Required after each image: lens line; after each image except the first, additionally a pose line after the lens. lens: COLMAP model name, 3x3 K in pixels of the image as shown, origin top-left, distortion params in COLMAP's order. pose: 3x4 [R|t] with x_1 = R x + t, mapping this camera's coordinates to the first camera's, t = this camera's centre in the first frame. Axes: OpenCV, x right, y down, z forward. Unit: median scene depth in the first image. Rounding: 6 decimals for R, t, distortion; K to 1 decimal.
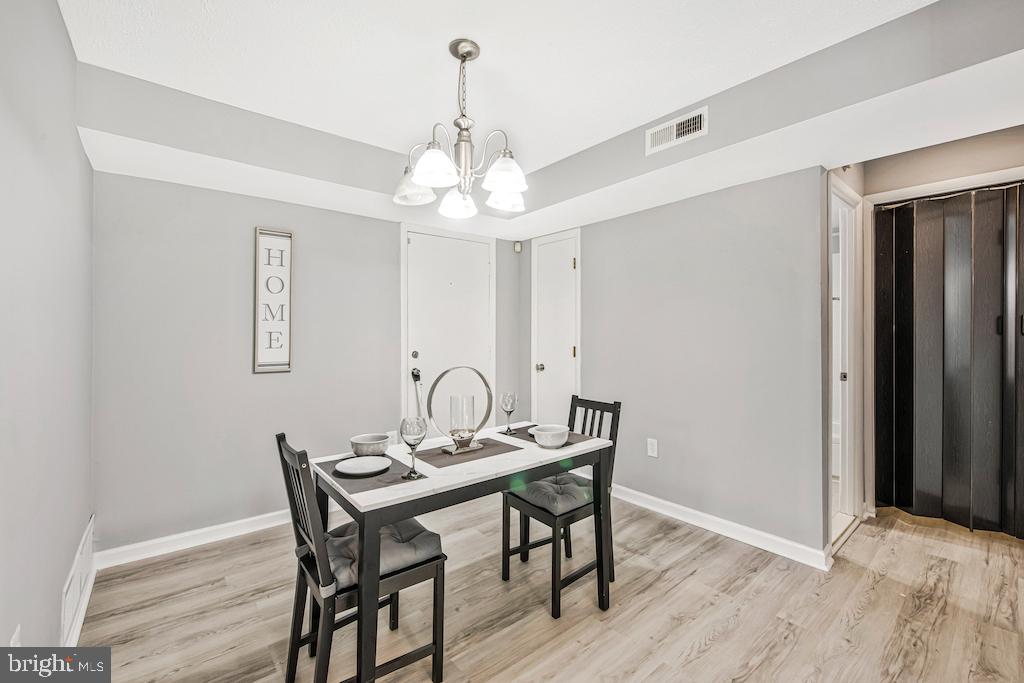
lens RADIAL K [[422.5, 0, 510.6], [0, 422.5, 333.3], [0, 0, 1]] dist [-0.005515, -0.007989]
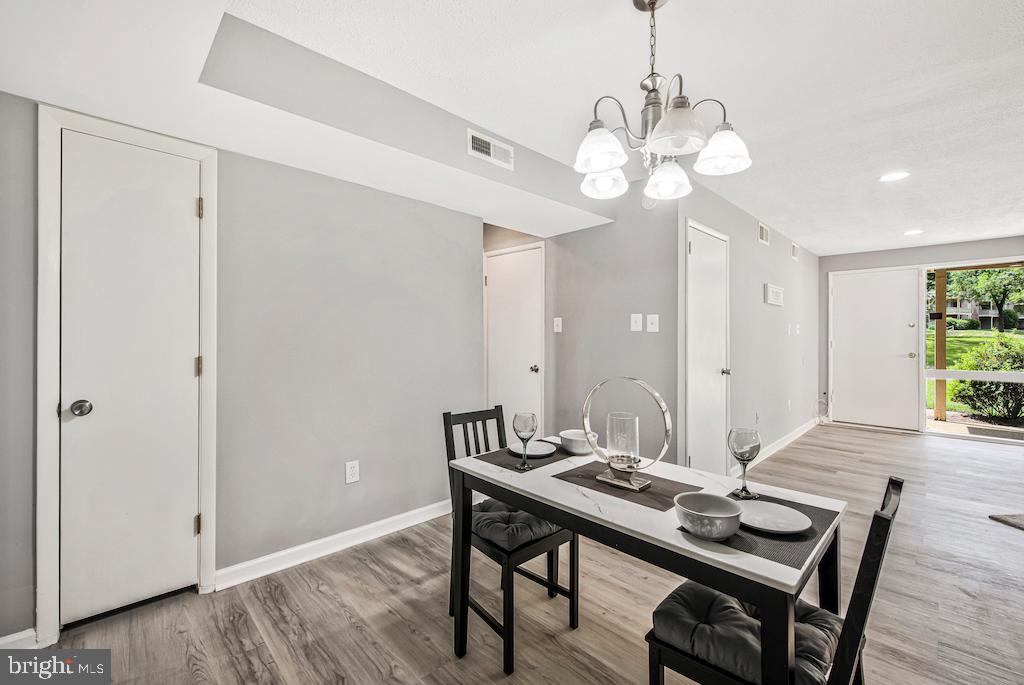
lens RADIAL K [[427.1, 0, 513.2], [0, 427.1, 345.6], [0, 0, 1]] dist [-0.000559, -0.006516]
pose [[-0.071770, -0.018908, 0.997242, -0.683475], [-0.006937, 0.999806, 0.018458, 0.005410], [-0.997397, -0.005593, -0.071887, 0.973726]]
